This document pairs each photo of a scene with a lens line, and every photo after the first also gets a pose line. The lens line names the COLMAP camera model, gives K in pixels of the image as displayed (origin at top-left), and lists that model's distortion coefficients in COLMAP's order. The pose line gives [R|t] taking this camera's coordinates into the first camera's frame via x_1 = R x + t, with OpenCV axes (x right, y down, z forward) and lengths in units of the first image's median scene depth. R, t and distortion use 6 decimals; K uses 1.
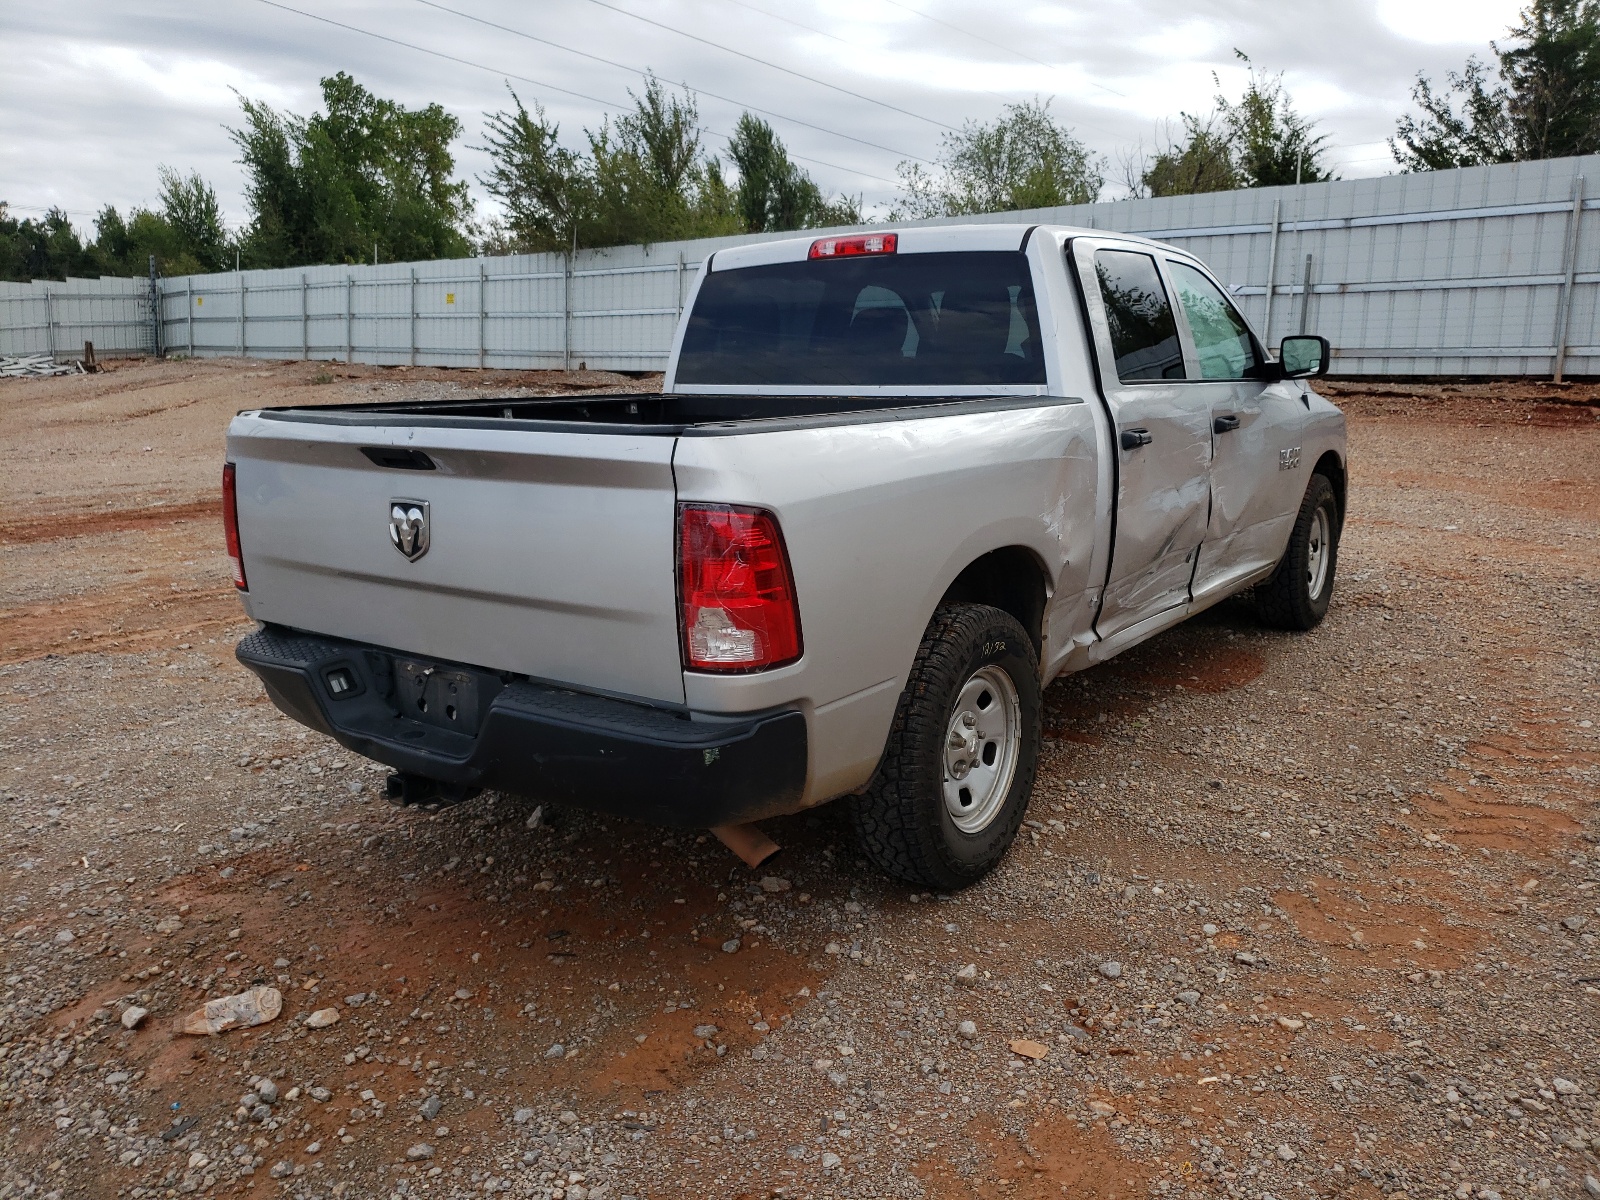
lens RADIAL K [[1216.4, 0, 806.0], [0, 1216.4, 600.1], [0, 0, 1]] dist [-0.000676, 0.001967]
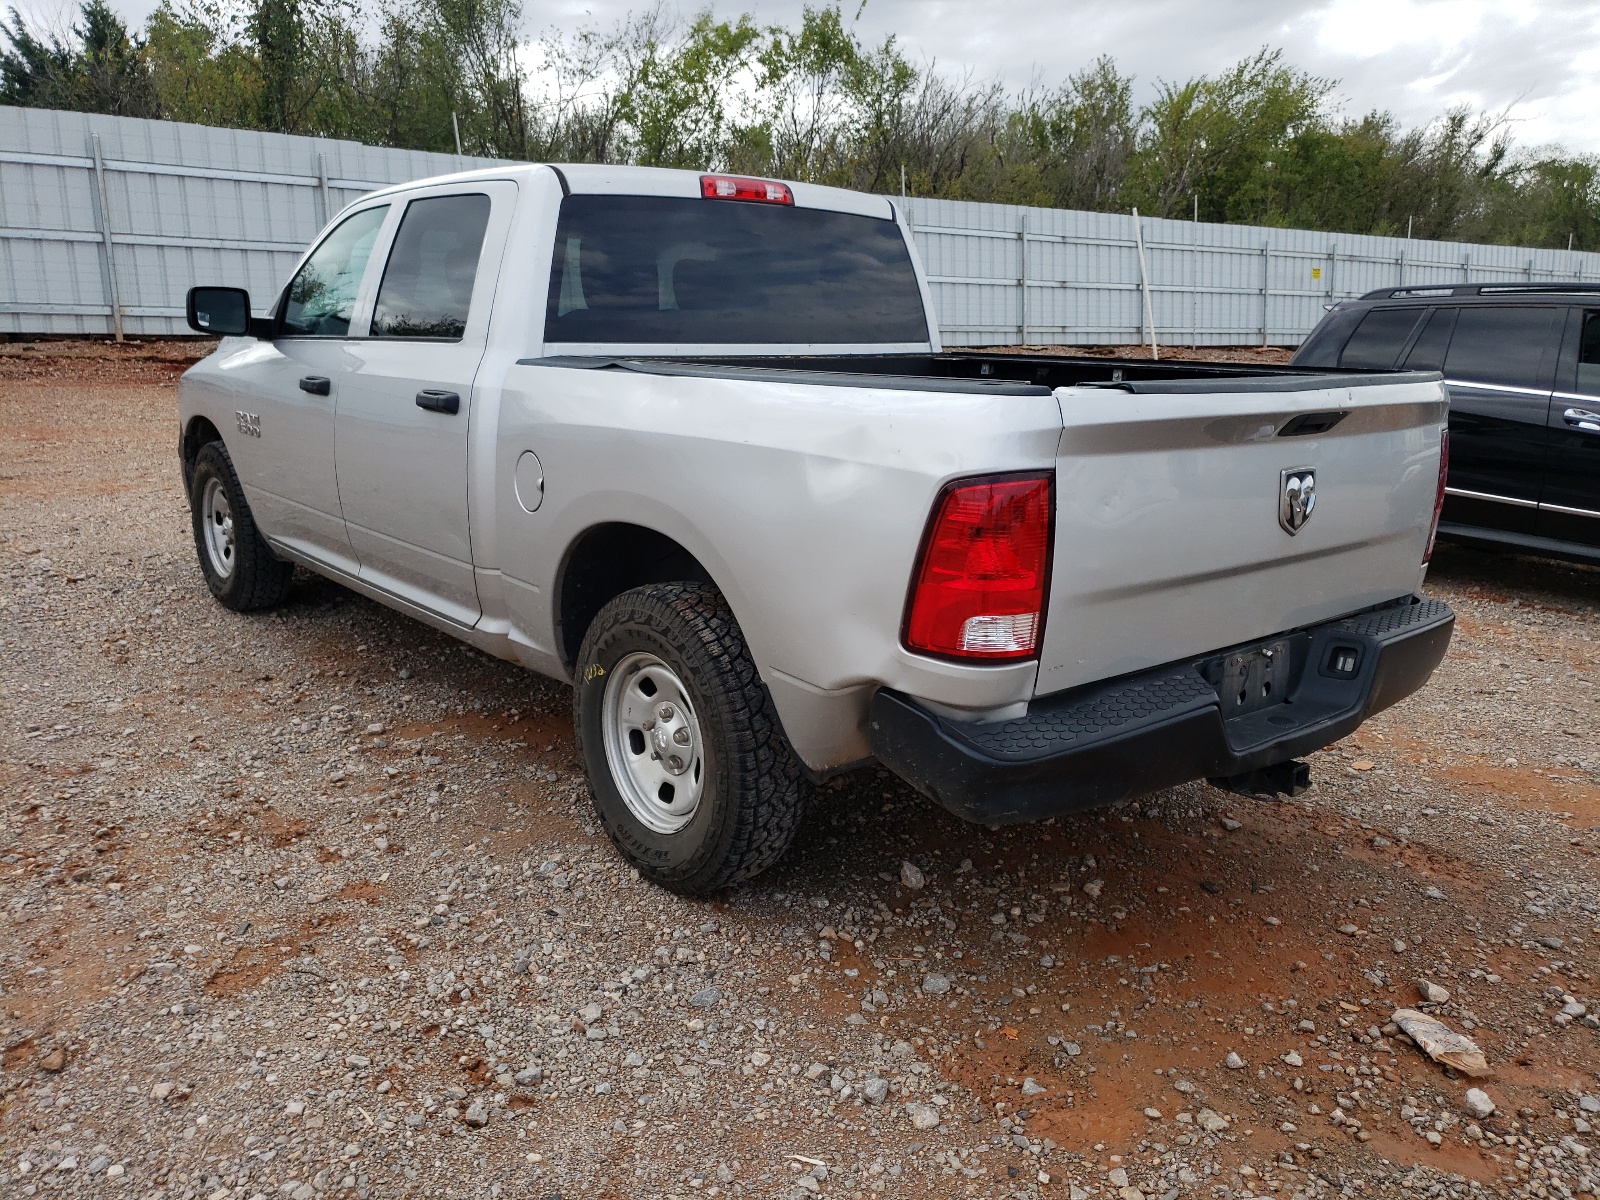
lens RADIAL K [[1216.4, 0, 806.0], [0, 1216.4, 600.1], [0, 0, 1]] dist [-0.000676, 0.001967]
pose [[0.280179, -0.196923, 0.939532, -0.921369], [0.166171, 0.973907, 0.154574, -0.132303], [-0.945456, 0.112815, 0.305591, 0.752792]]
